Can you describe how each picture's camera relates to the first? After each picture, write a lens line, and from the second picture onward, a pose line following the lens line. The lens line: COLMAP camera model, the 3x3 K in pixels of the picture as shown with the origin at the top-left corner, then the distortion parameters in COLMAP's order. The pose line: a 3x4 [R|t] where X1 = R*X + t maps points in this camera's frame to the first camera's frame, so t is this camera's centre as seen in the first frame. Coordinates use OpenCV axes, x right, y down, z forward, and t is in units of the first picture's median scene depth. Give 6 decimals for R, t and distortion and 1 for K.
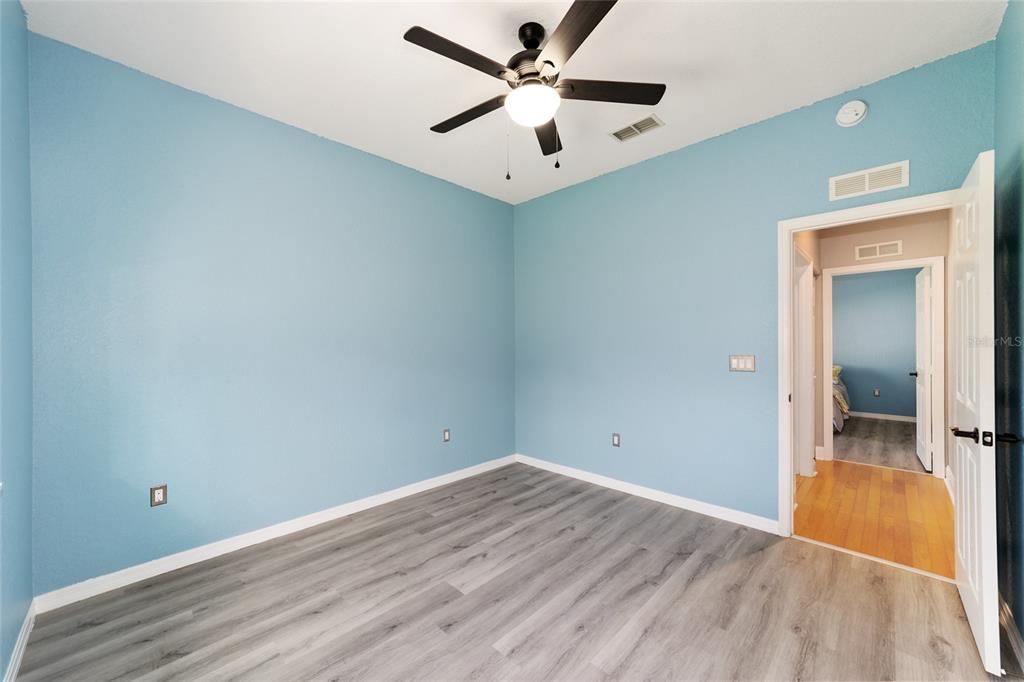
lens RADIAL K [[392.7, 0, 509.7], [0, 392.7, 341.9], [0, 0, 1]] dist [-0.003653, 0.002014]
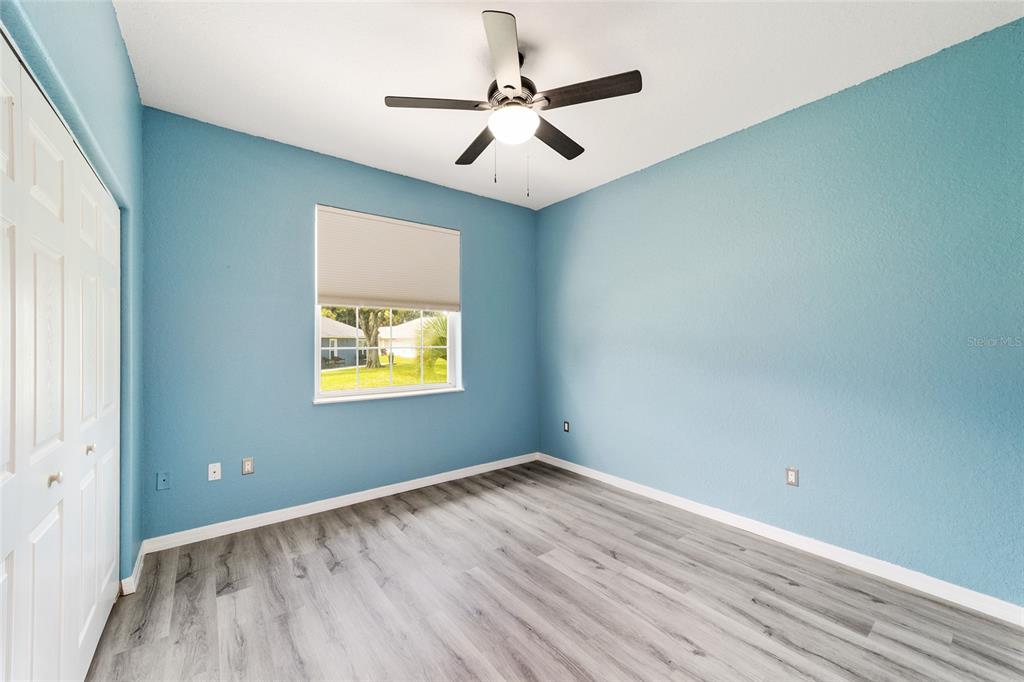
lens RADIAL K [[392.7, 0, 507.0], [0, 392.7, 347.3], [0, 0, 1]] dist [-0.003653, 0.002014]
pose [[-0.133241, 0.012421, -0.991006, 0.769256], [0.008266, 0.999901, 0.011422, -0.006539], [0.991049, -0.006670, -0.133331, 0.766159]]
